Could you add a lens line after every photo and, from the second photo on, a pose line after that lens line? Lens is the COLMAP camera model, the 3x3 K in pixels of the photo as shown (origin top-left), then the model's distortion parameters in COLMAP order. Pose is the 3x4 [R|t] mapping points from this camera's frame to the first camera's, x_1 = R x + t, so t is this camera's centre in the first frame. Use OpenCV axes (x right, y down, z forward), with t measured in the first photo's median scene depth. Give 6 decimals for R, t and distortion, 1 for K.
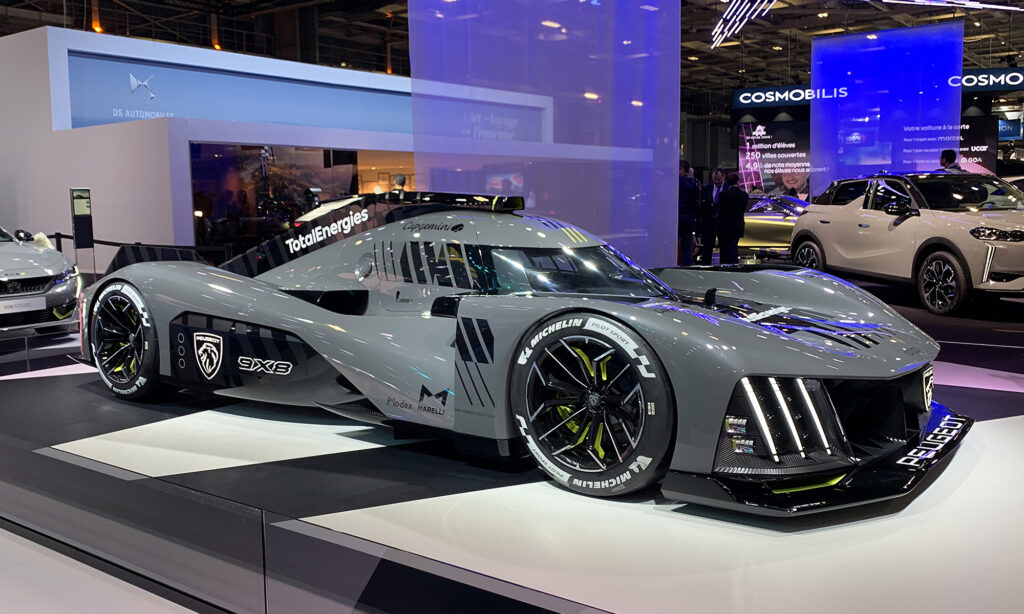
lens RADIAL K [[961.3, 0, 510.1], [0, 961.3, 306.9], [0, 0, 1]] dist [0.026079, 0.000000]
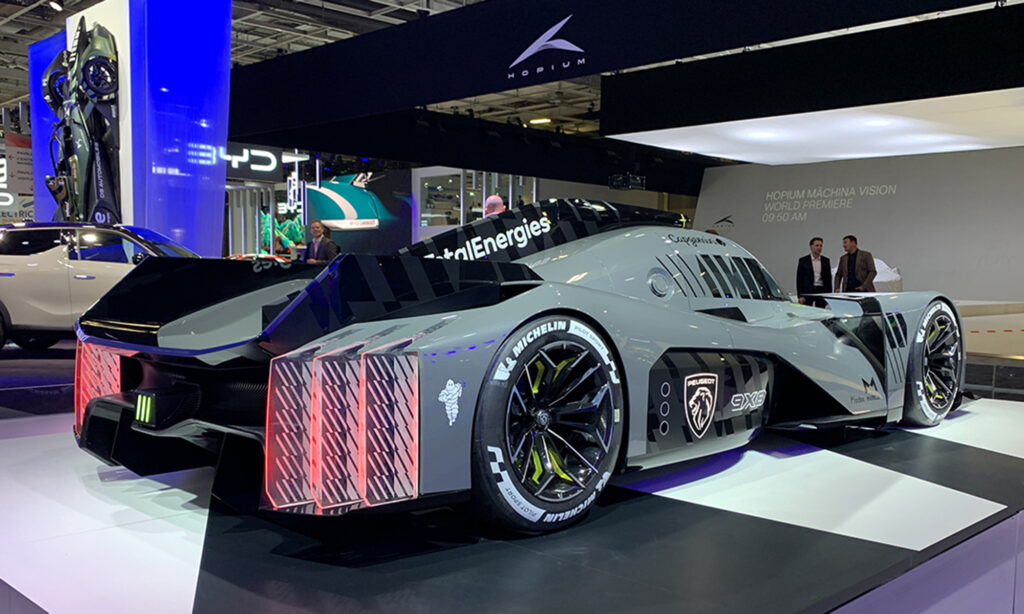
lens RADIAL K [[961.3, 0, 510.5], [0, 961.3, 307.6], [0, 0, 1]] dist [0.026079, 0.000000]
pose [[0.129710, -0.018544, 0.991378, -0.973485], [0.100904, 0.994881, 0.005407, -0.037012], [-0.986404, 0.099333, 0.130918, 0.972612]]
